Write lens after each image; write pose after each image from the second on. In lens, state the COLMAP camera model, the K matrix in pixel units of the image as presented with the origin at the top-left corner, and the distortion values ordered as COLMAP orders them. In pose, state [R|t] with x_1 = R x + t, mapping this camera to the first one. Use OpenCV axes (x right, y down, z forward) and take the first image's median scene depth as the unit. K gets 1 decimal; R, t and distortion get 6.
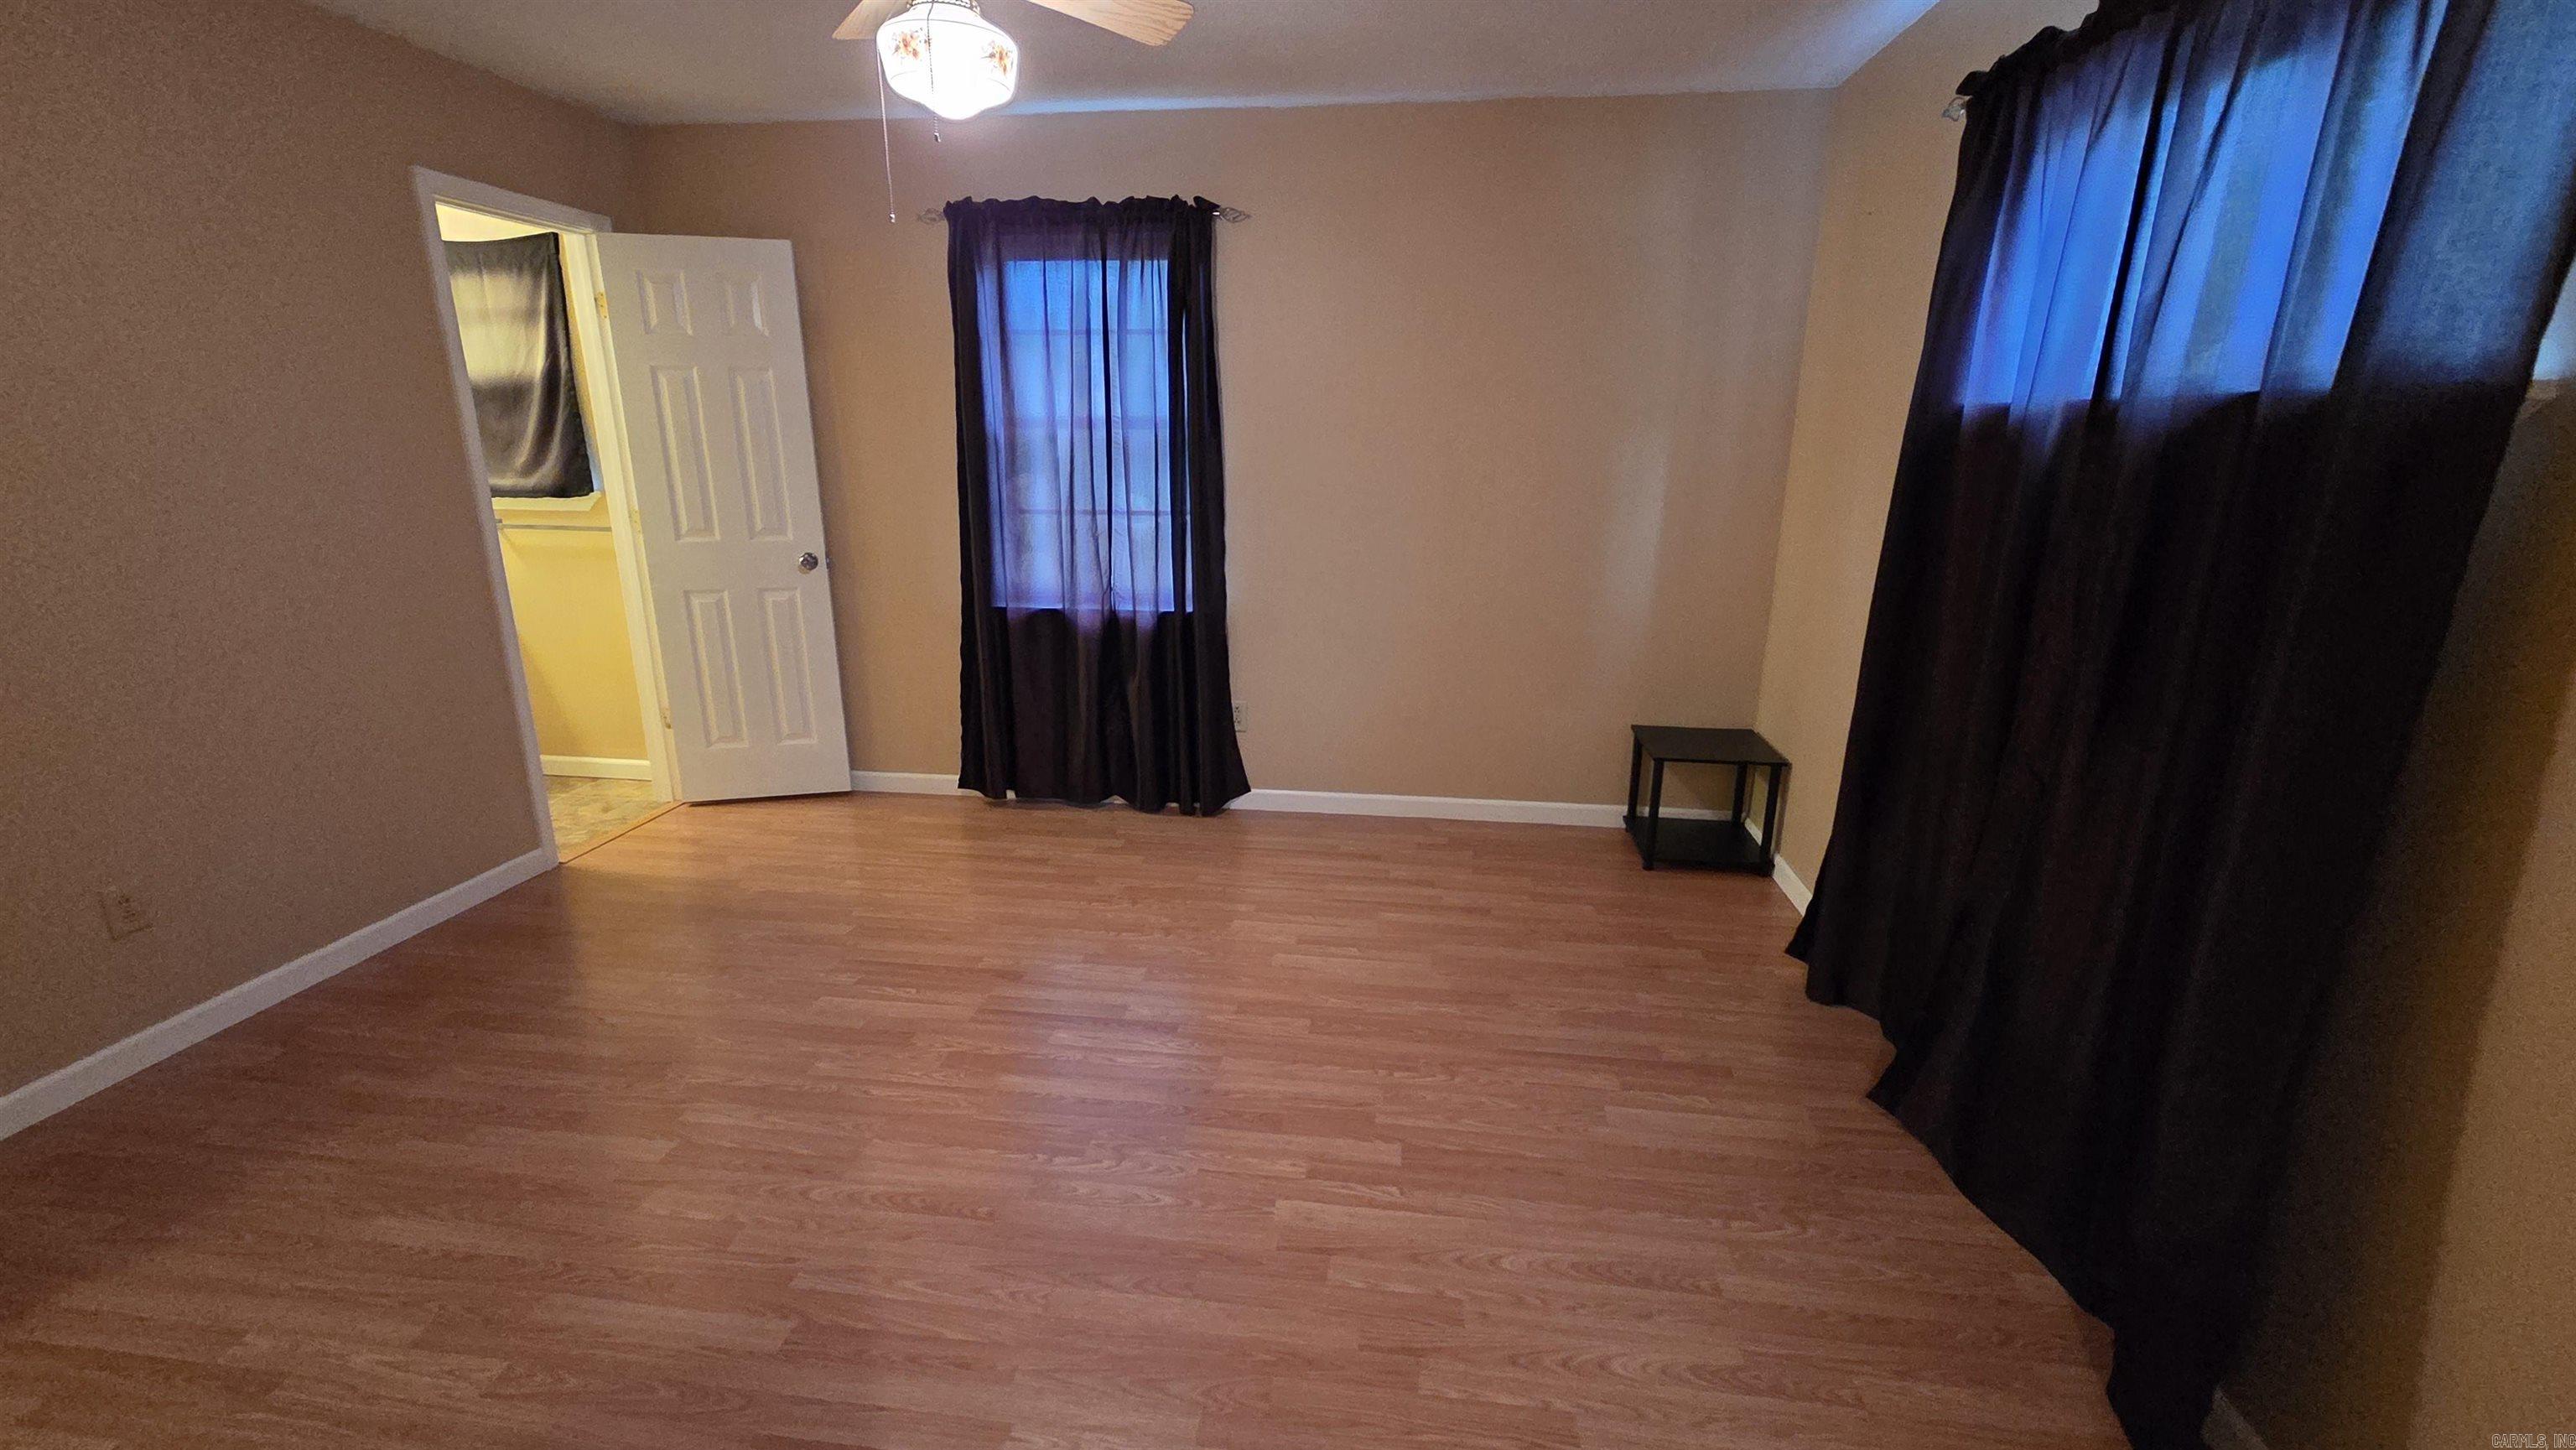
lens RADIAL K [[1049.7, 0, 1278.9], [0, 1049.7, 718.9], [0, 0, 1]] dist [0.000866, 0.000272]
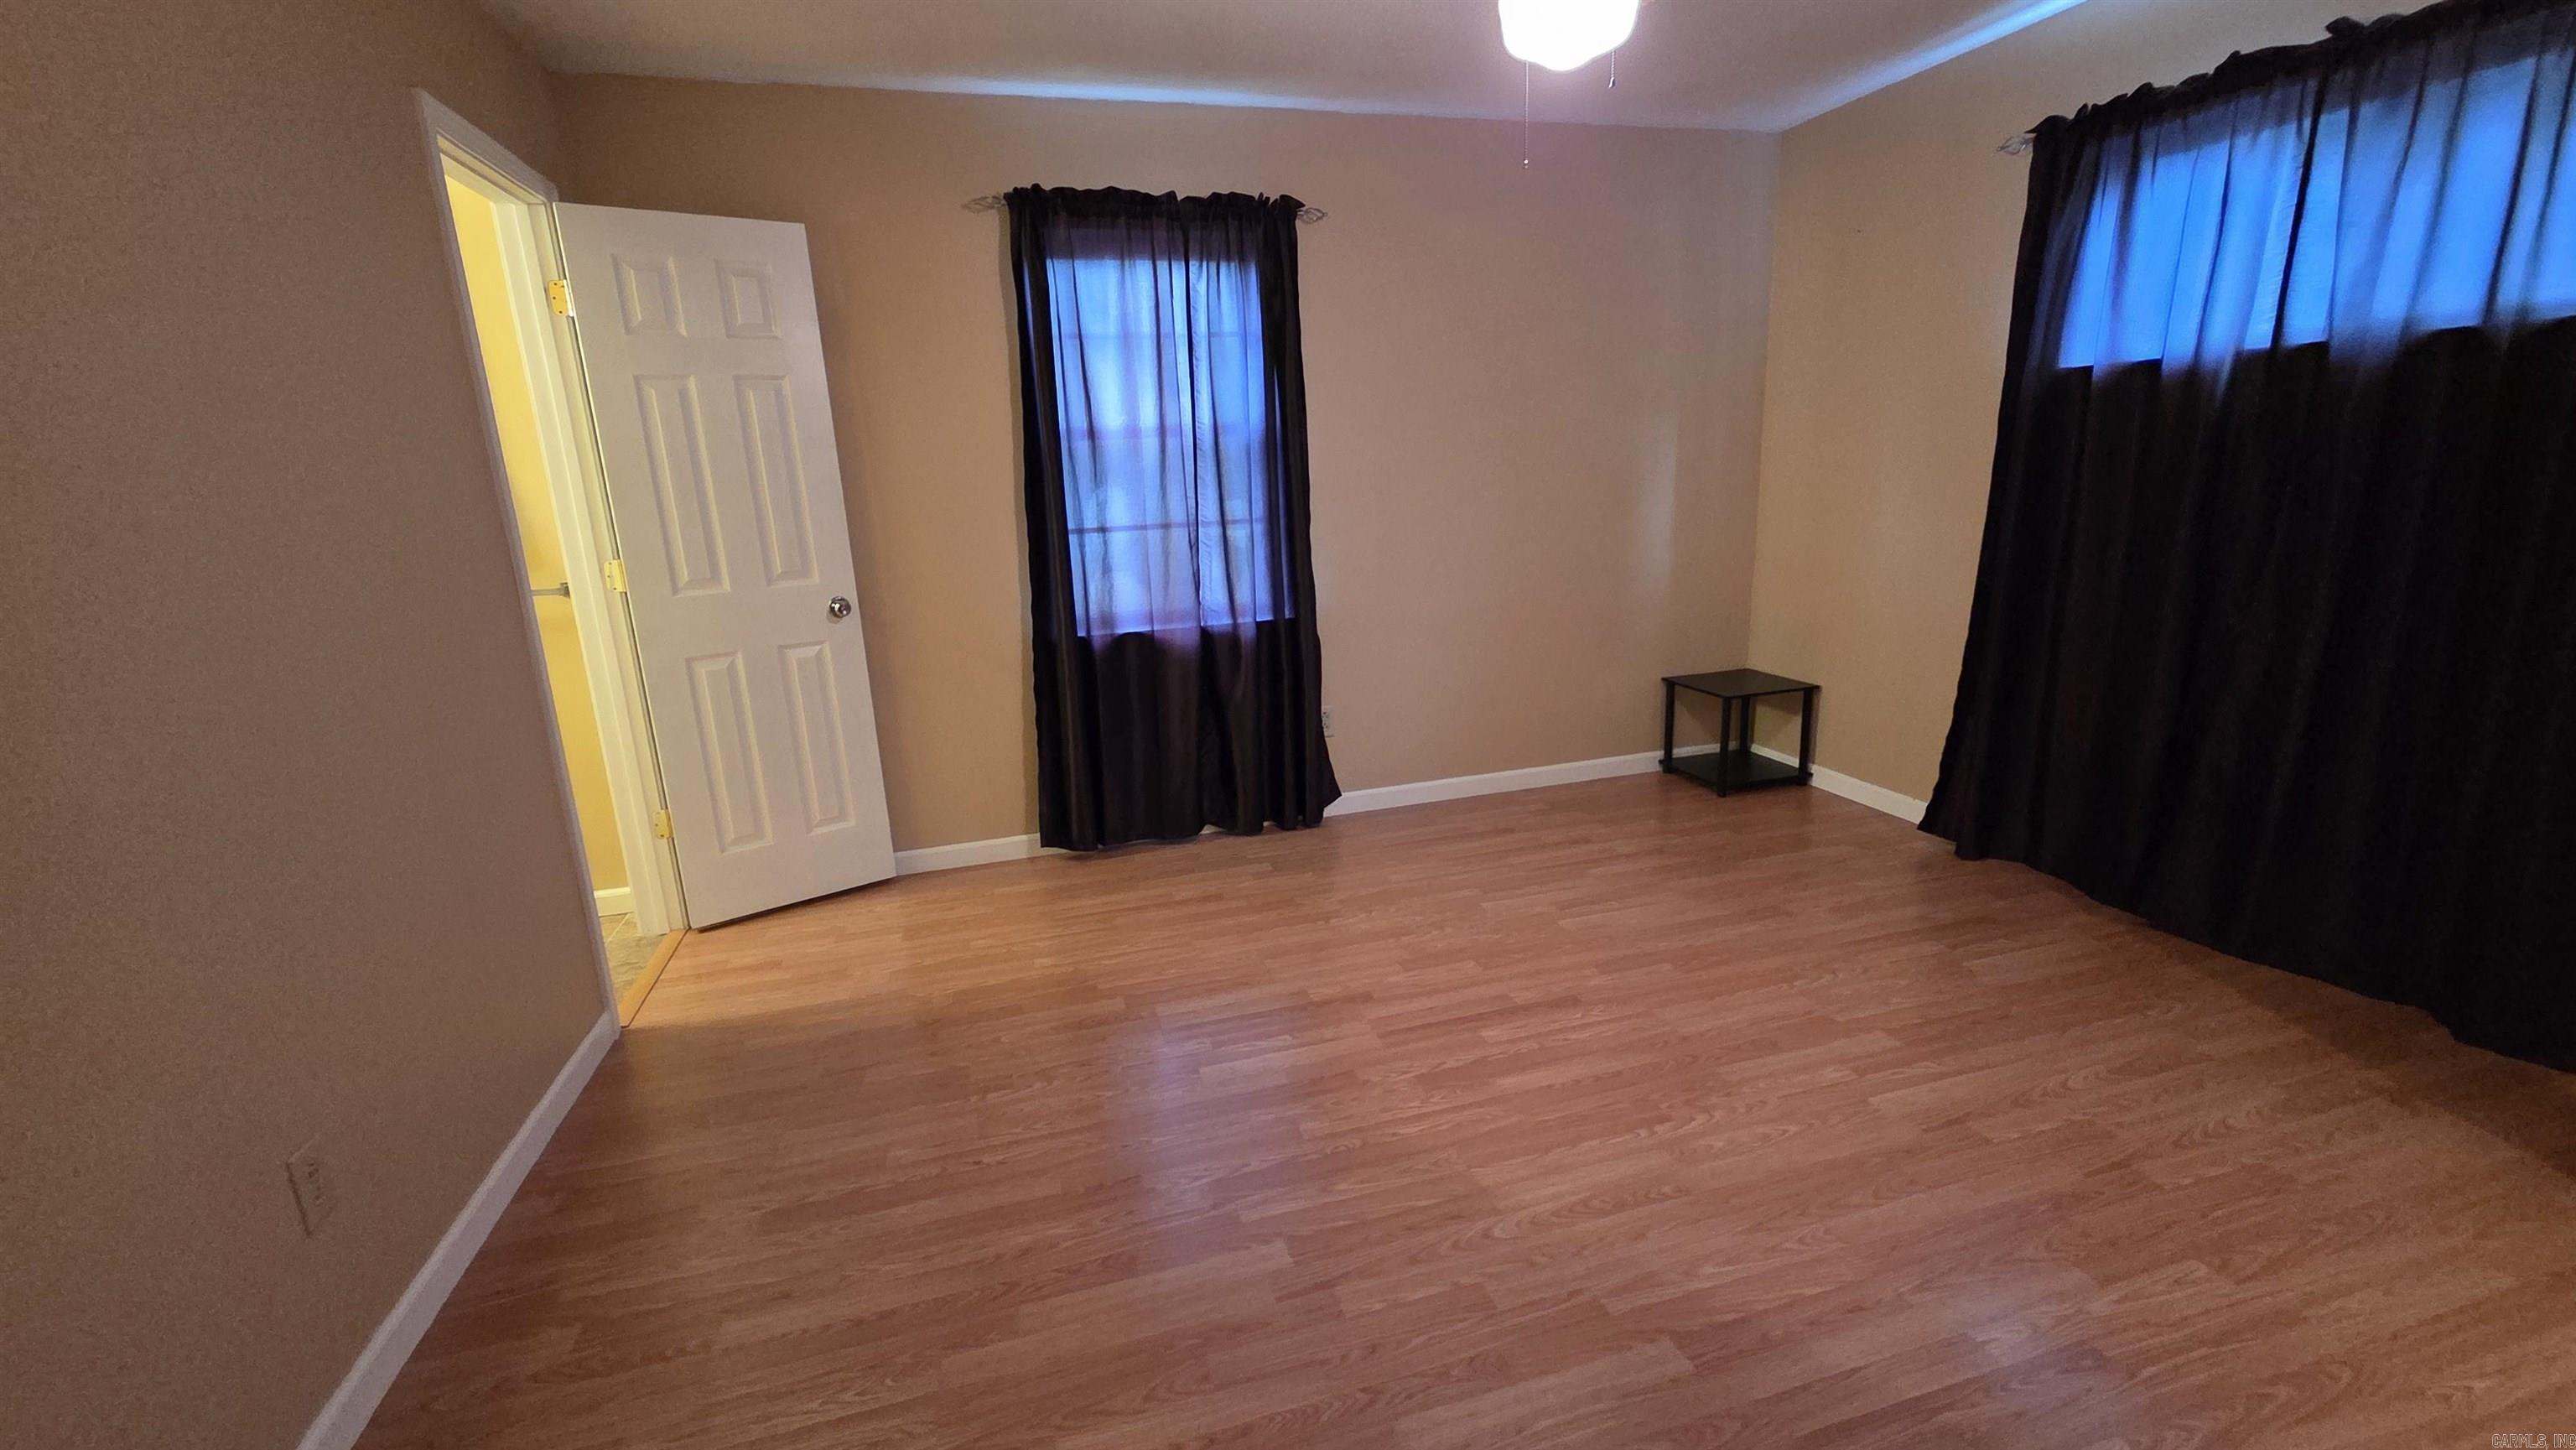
lens RADIAL K [[1053.0, 0, 1300.1], [0, 1053.0, 707.9], [0, 0, 1]] dist [0.002306, -0.000028]
pose [[0.916041, -0.133866, 0.378087, -0.468583], [0.152119, 0.988186, -0.018680, 0.000175], [-0.371119, 0.074626, 0.925582, 0.104925]]
